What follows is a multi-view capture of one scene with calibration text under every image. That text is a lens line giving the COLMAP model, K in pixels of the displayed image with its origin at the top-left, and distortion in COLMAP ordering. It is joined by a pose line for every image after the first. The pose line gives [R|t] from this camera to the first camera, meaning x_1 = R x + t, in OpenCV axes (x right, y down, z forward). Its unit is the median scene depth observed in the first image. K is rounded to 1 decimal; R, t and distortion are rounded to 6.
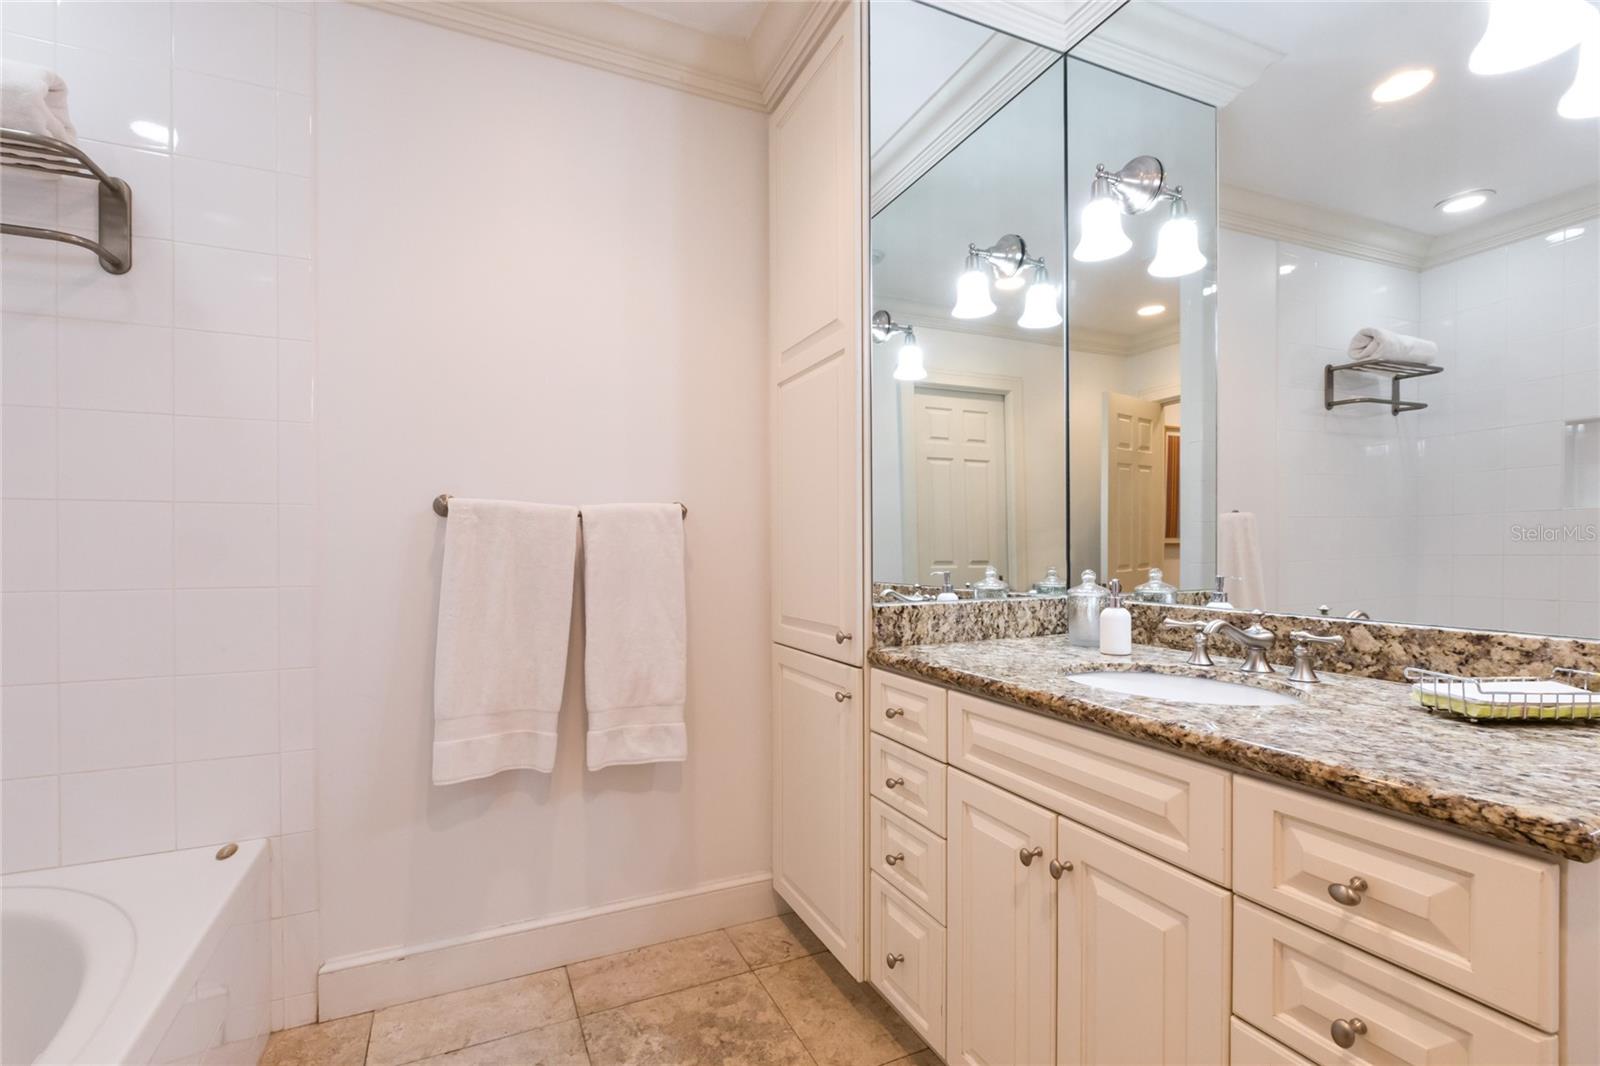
lens RADIAL K [[707.2, 0, 800.0], [0, 707.2, 533.0], [0, 0, 1]] dist [-0.000388, -0.000072]
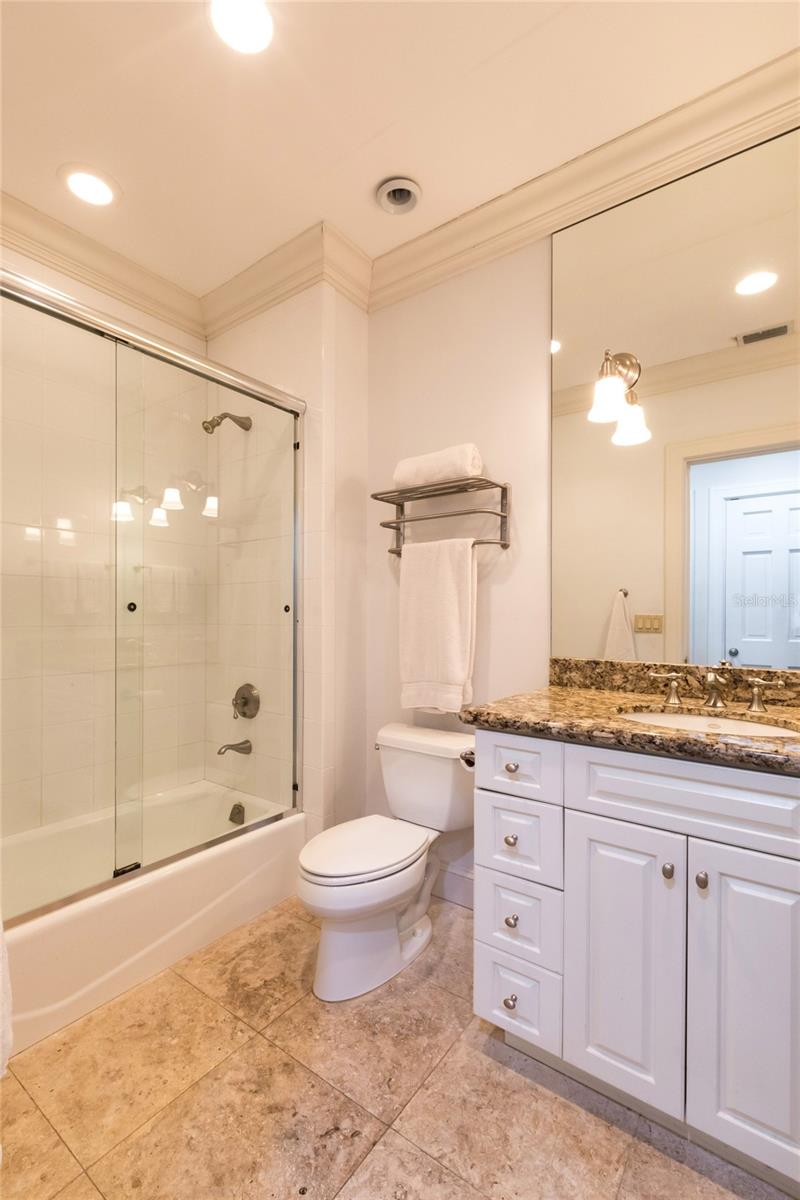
lens RADIAL K [[530.4, 0, 400.0], [0, 530.4, 600.0], [0, 0, 1]] dist [-0.000388, -0.000072]
pose [[0.873953, 0.009573, 0.485915, -0.509173], [-0.008447, 0.999954, -0.004507, -0.016120], [-0.485936, -0.000165, 0.873994, 0.381450]]
